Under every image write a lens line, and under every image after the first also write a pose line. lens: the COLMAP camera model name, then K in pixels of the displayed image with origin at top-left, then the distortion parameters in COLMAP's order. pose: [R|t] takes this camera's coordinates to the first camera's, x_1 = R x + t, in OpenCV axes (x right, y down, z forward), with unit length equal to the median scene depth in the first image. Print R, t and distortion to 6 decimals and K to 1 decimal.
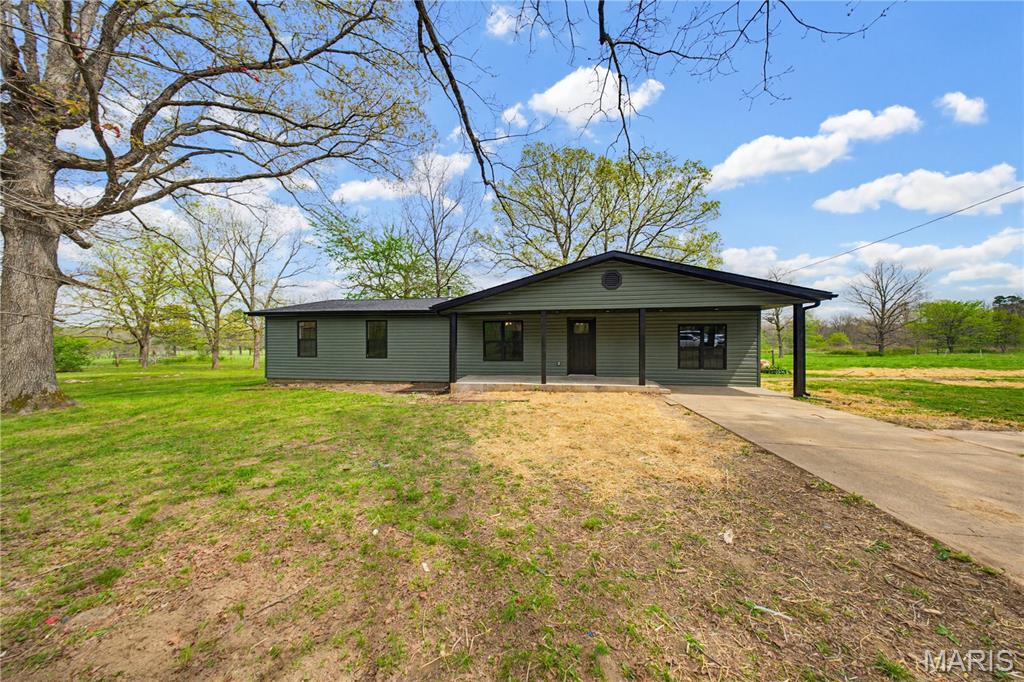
lens RADIAL K [[304.4, 0, 512.0], [0, 304.4, 341.0], [0, 0, 1]] dist [-0.000543, -0.000009]
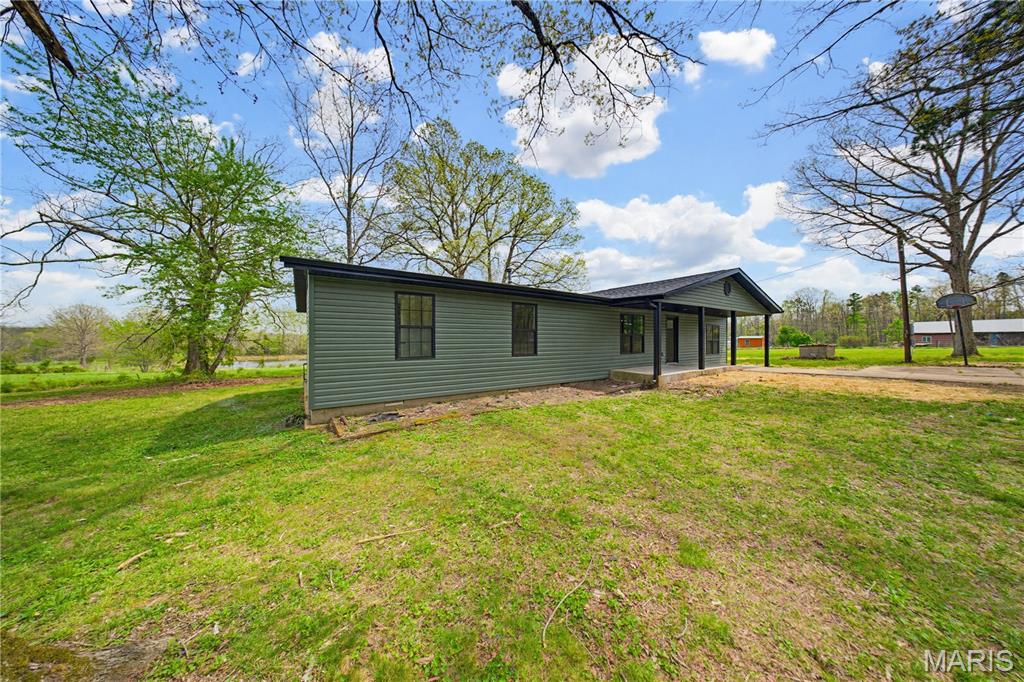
lens RADIAL K [[304.4, 0, 512.0], [0, 304.4, 341.0], [0, 0, 1]] dist [-0.000543, -0.000009]
pose [[0.724519, -0.011466, 0.689159, -1.178612], [-0.006253, 0.999711, 0.023207, 0.006750], [-0.689226, -0.021123, 0.724238, 0.607007]]
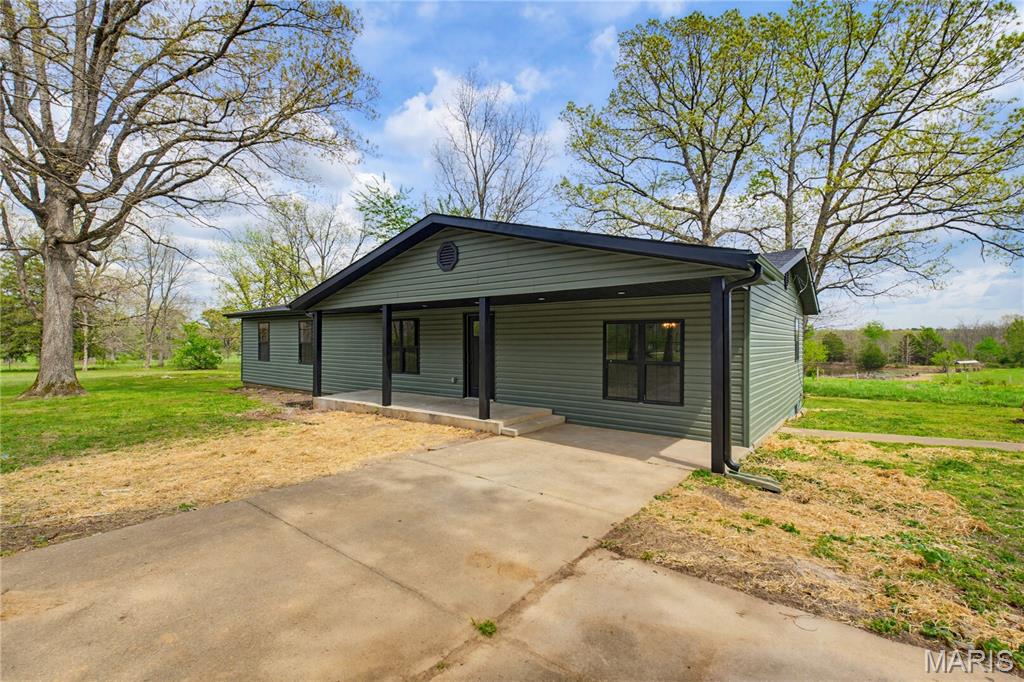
lens RADIAL K [[454.5, 0, 512.0], [0, 454.5, 341.0], [0, 0, 1]] dist [0.001211, 0.000050]
pose [[0.877428, 0.006190, -0.479669, 0.807810], [-0.009040, 0.999953, -0.003632, -0.012340], [0.479624, 0.007523, 0.877442, 0.173758]]
